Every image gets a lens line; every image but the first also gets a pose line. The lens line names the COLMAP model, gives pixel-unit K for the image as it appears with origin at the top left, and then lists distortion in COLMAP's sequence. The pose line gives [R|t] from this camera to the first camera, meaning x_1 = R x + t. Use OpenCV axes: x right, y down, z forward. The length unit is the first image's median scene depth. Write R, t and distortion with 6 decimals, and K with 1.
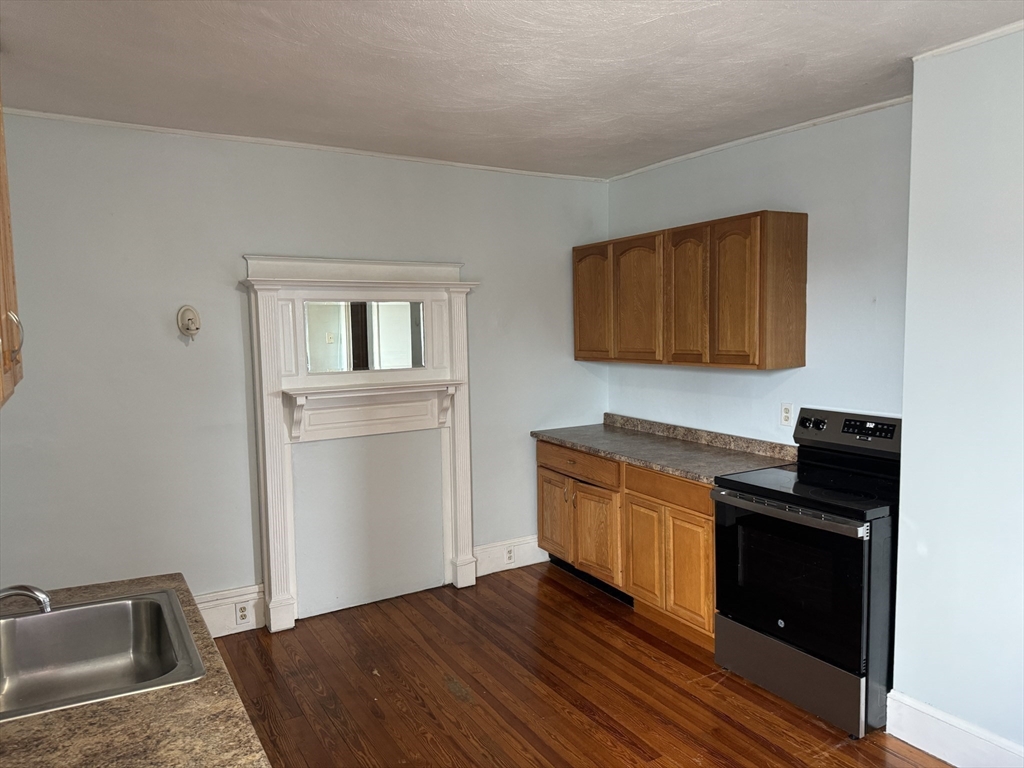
lens RADIAL K [[719.5, 0, 511.9], [0, 719.5, 384.6], [0, 0, 1]] dist [0.065607, -0.084711]
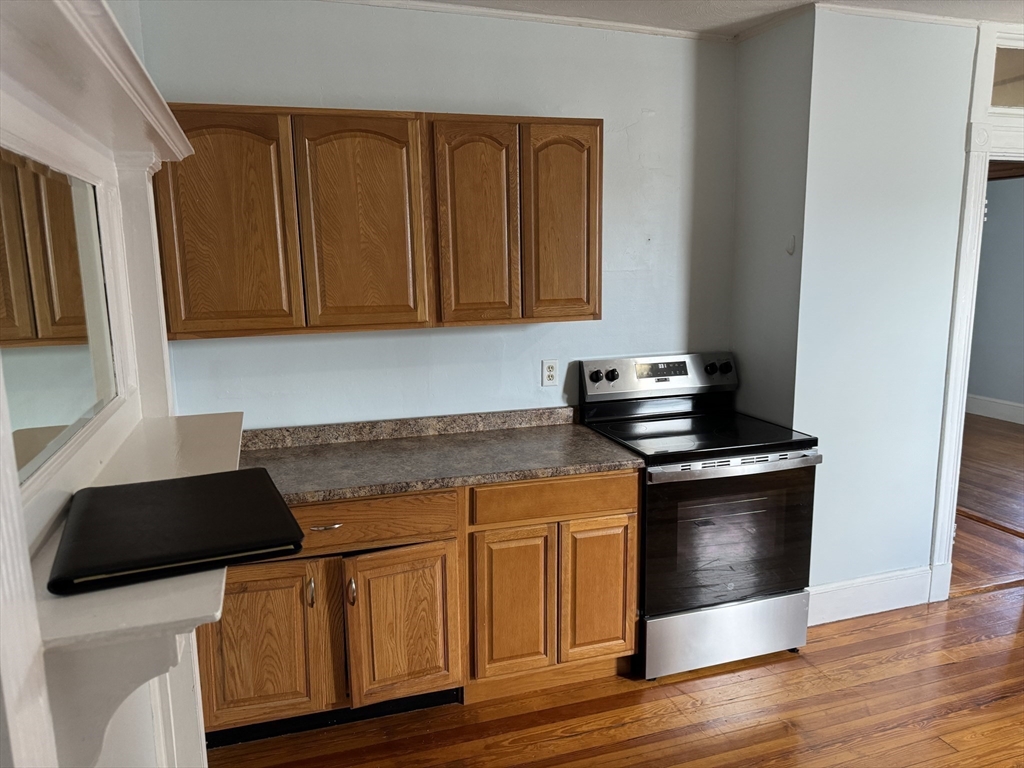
lens RADIAL K [[719.5, 0, 511.2], [0, 719.5, 381.7], [0, 0, 1]] dist [0.065607, -0.084711]
pose [[0.213880, -0.149774, 0.965310, -0.405064], [0.096233, 0.986600, 0.131755, -0.057761], [-0.972108, 0.064714, 0.225427, 0.775751]]
